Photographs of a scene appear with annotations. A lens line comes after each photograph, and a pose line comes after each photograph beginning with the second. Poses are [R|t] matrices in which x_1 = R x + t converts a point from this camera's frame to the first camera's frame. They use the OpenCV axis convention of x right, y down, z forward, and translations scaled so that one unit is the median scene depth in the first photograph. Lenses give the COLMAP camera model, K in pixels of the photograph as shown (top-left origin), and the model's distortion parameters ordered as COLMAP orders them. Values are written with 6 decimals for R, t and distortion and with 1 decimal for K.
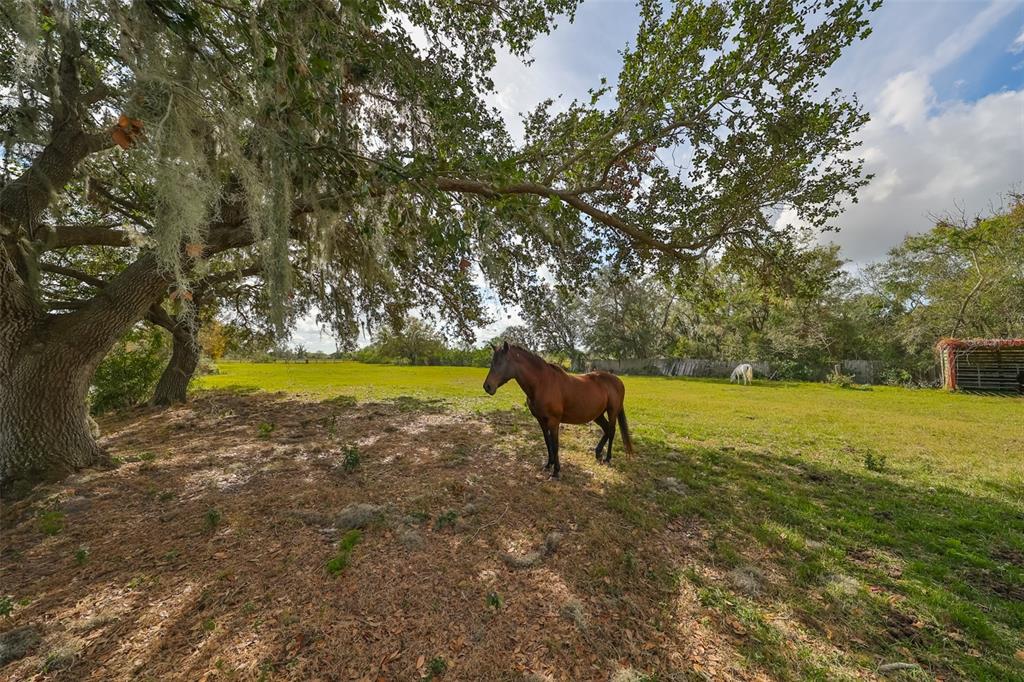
lens RADIAL K [[309.4, 0, 510.0], [0, 309.4, 343.9], [0, 0, 1]] dist [0.000739, 0.000326]
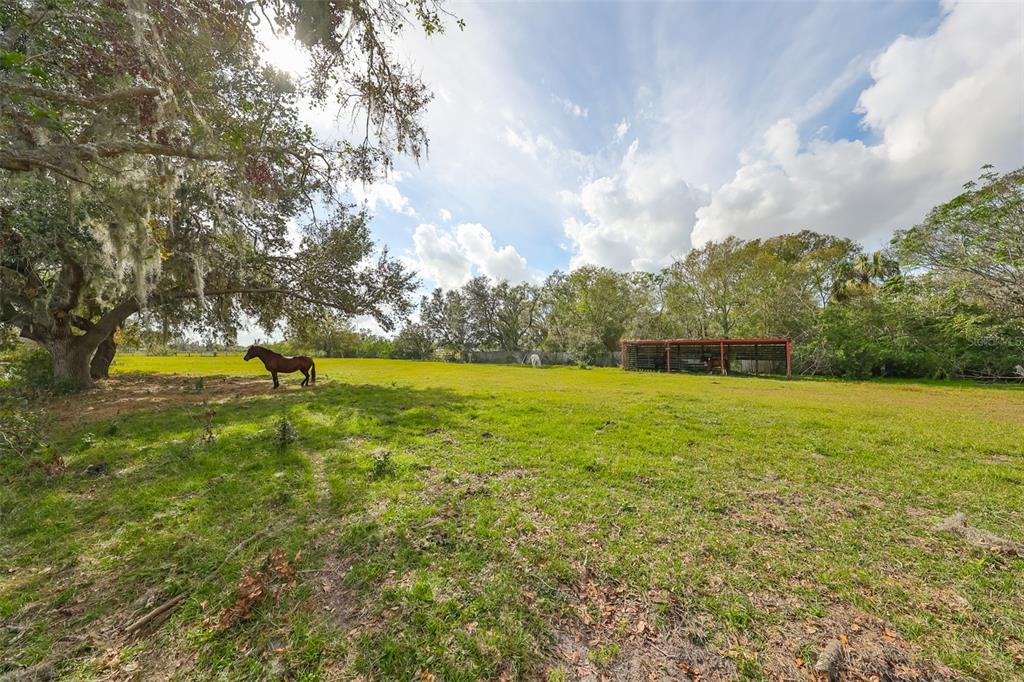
lens RADIAL K [[309.4, 0, 510.0], [0, 309.4, 343.9], [0, 0, 1]] dist [0.000739, 0.000326]
pose [[0.985139, 0.002077, 0.171745, 0.494830], [-0.006280, 0.999694, 0.023933, -0.028639], [-0.171642, -0.024656, 0.984851, -0.626312]]
